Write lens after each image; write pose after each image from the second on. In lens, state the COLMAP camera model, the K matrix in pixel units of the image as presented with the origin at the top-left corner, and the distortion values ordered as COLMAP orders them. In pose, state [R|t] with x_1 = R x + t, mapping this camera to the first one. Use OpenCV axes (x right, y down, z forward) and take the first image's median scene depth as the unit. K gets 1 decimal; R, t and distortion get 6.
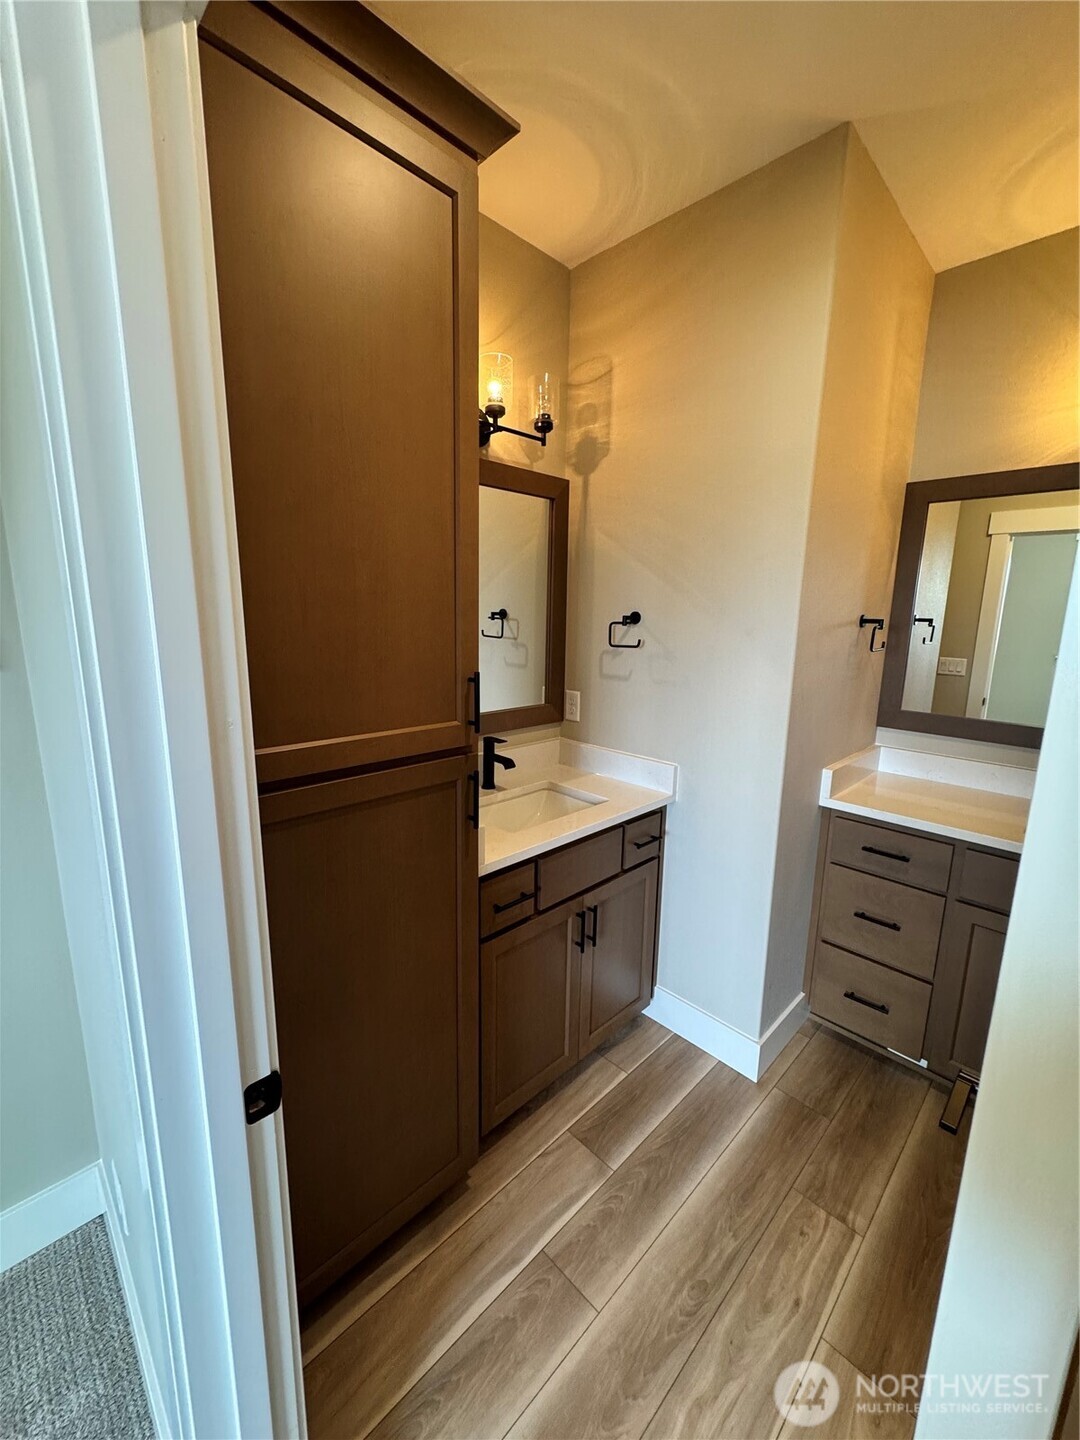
lens RADIAL K [[575.5, 0, 540.0], [0, 575.5, 720.0], [0, 0, 1]] dist [-0.001710, 0.000230]
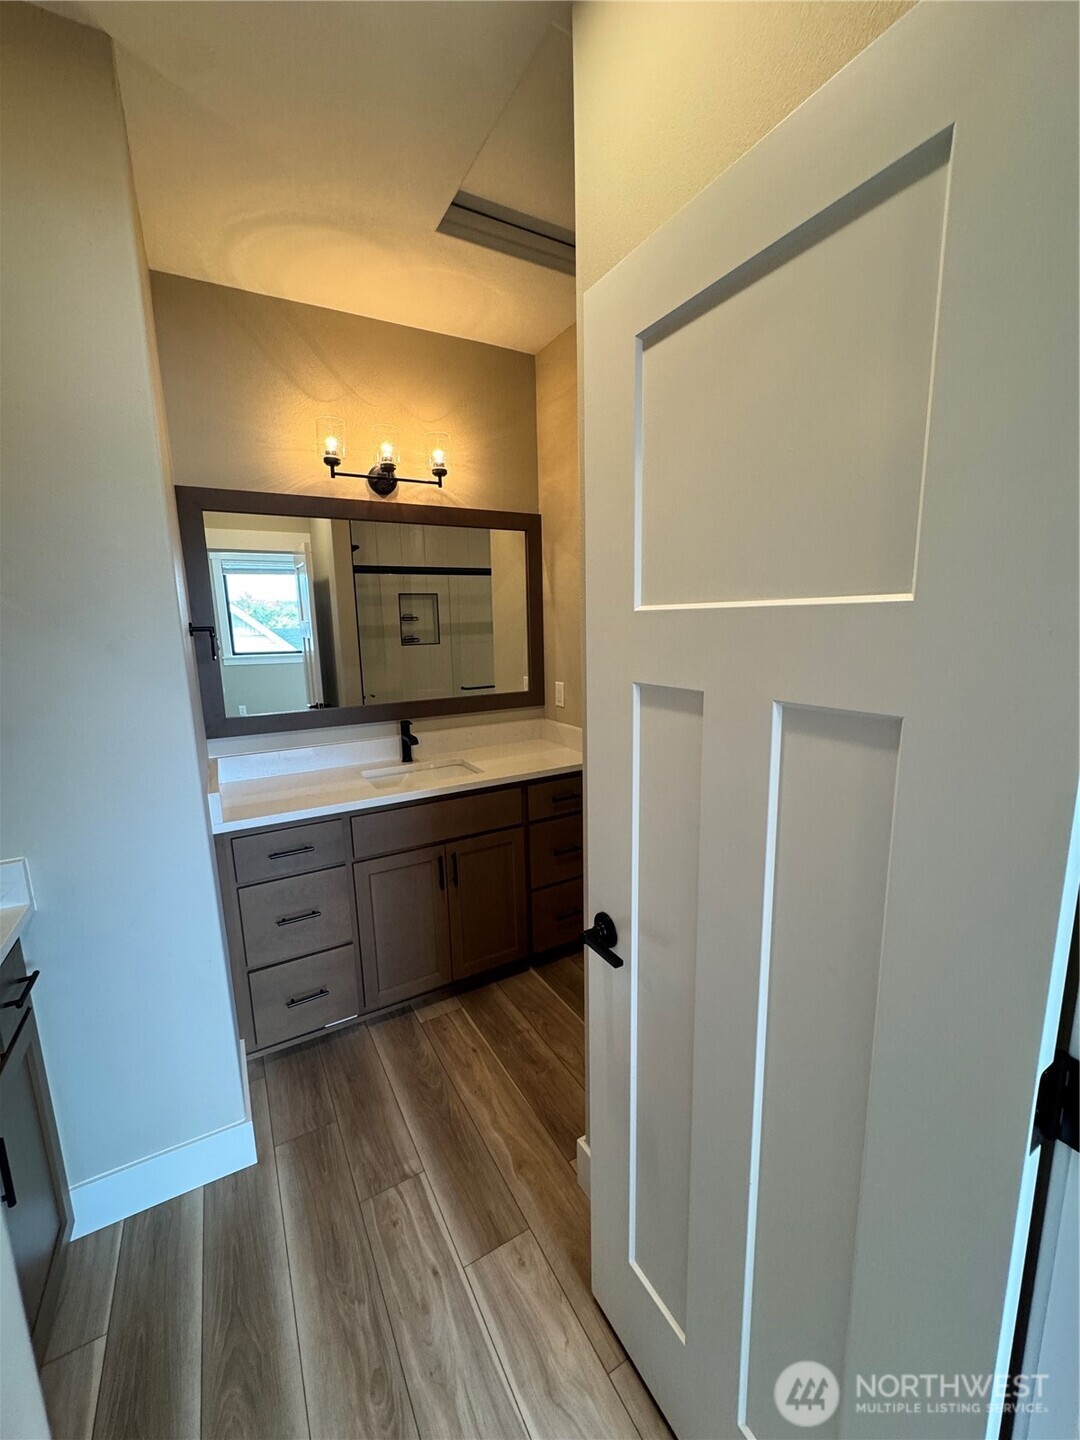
lens RADIAL K [[575.5, 0, 540.0], [0, 575.5, 720.0], [0, 0, 1]] dist [-0.001710, 0.000230]
pose [[0.257213, -0.189936, 0.947505, -0.225452], [0.209044, 0.968214, 0.137340, -0.047110], [-0.943473, 0.162745, 0.288742, 0.262065]]
